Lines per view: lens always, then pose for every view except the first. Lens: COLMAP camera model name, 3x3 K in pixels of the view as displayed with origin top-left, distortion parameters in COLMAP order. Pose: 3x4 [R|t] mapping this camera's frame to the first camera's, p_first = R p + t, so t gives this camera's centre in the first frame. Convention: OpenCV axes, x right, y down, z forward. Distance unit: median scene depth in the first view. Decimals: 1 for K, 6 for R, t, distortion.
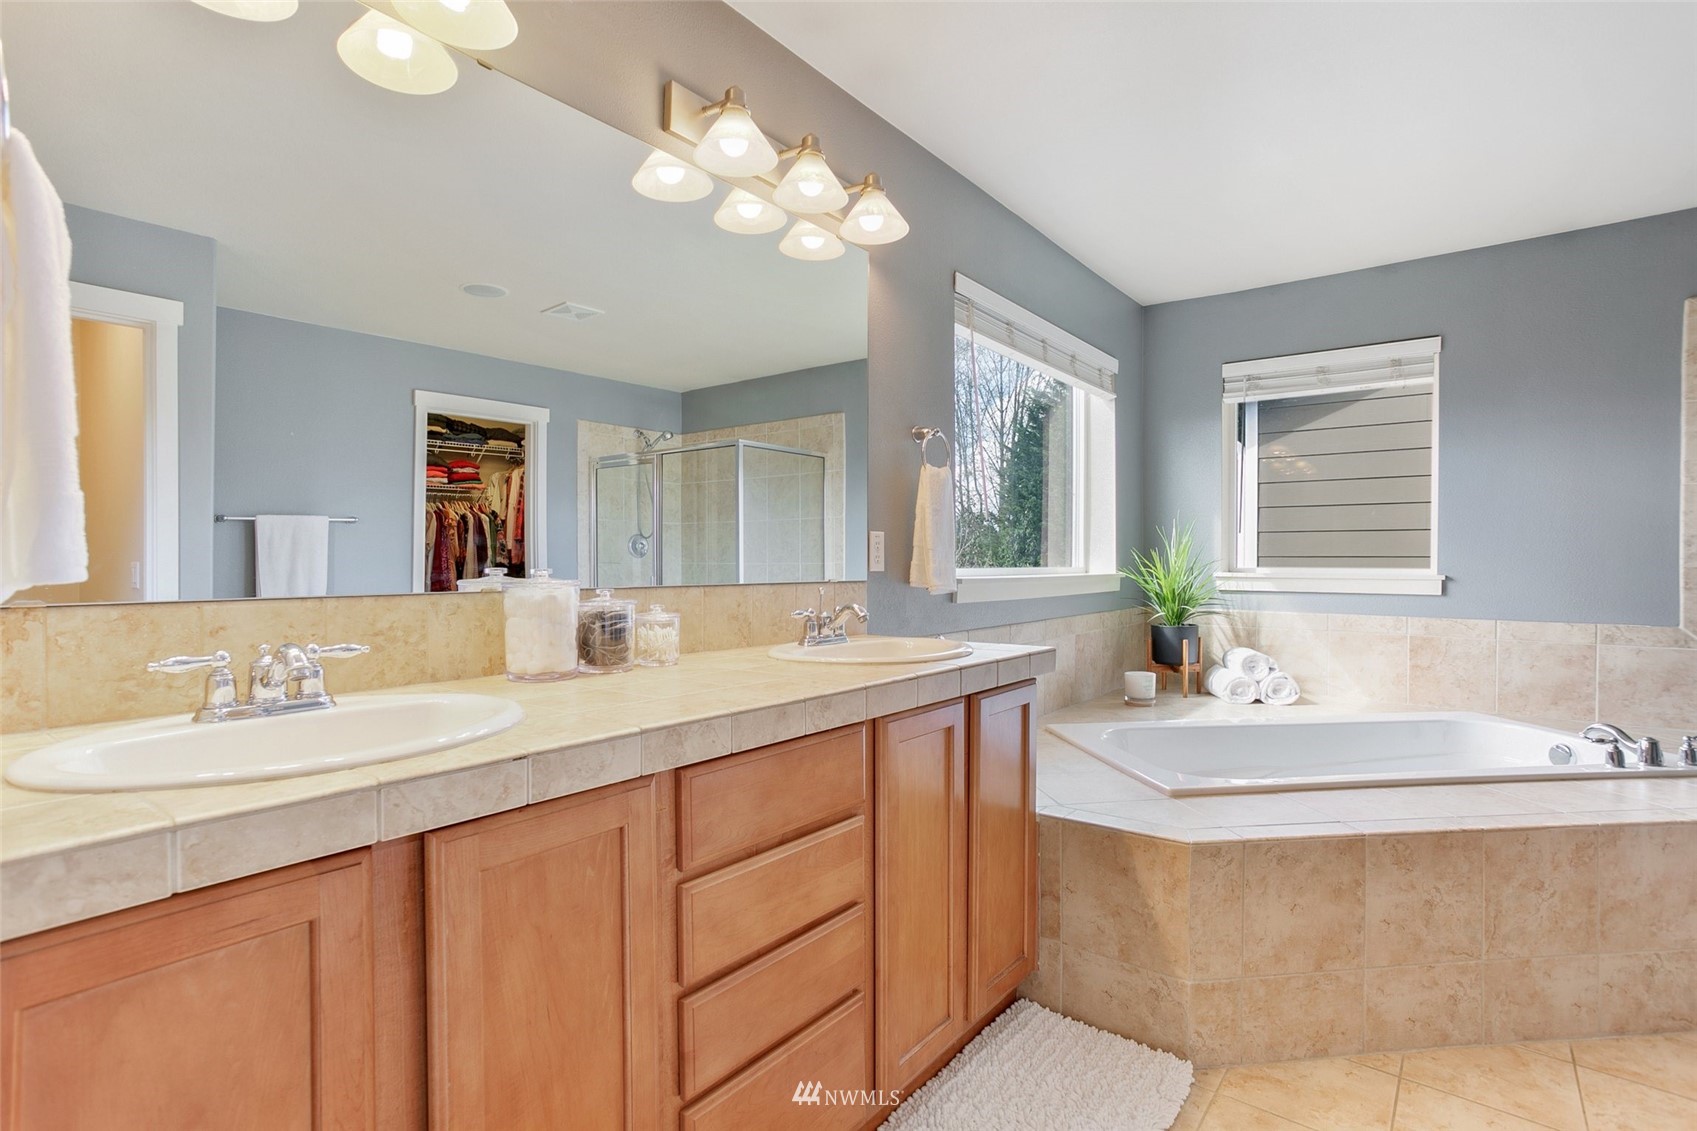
lens RADIAL K [[813.8, 0, 849.5], [0, 813.8, 550.8], [0, 0, 1]] dist [0.002384, 0.000376]
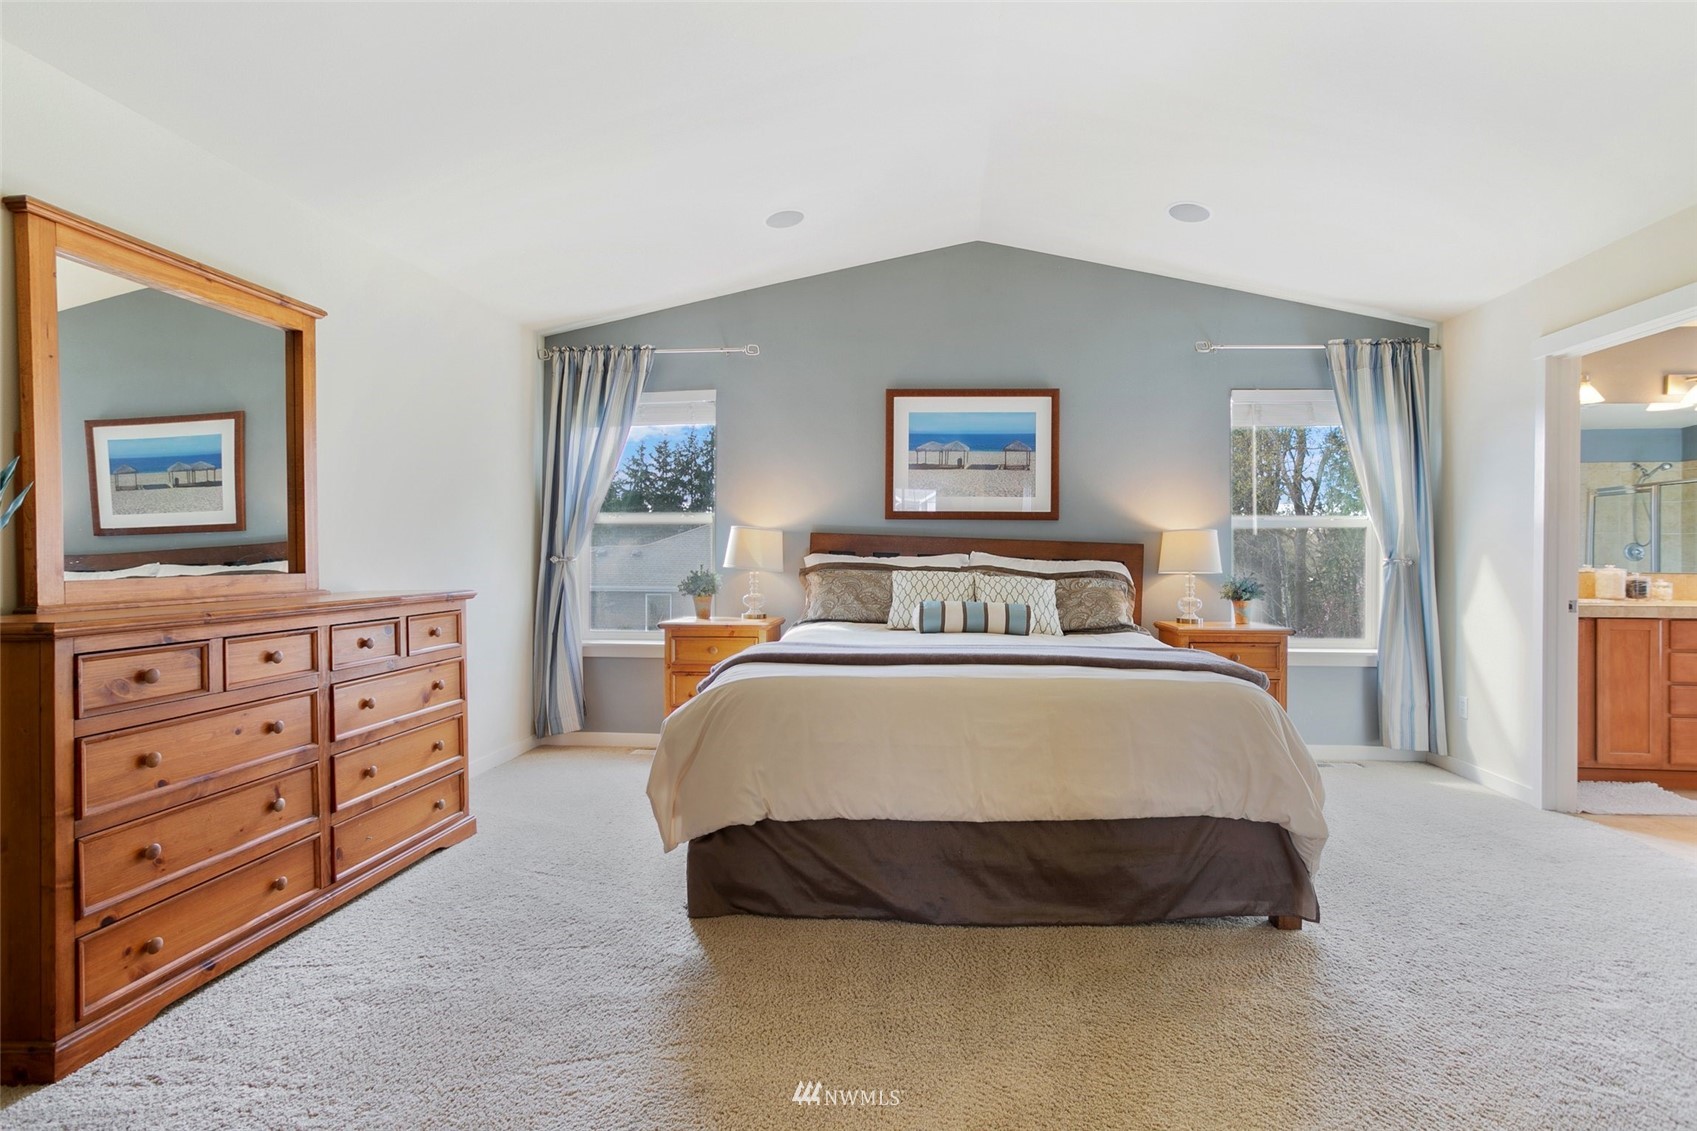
lens RADIAL K [[813.8, 0, 849.5], [0, 813.8, 550.8], [0, 0, 1]] dist [0.002384, 0.000376]
pose [[0.535369, 0.000779, -0.844618, 0.642281], [-0.000508, 1.000000, 0.000600, -0.031956], [0.844618, 0.000108, 0.535370, -2.868011]]
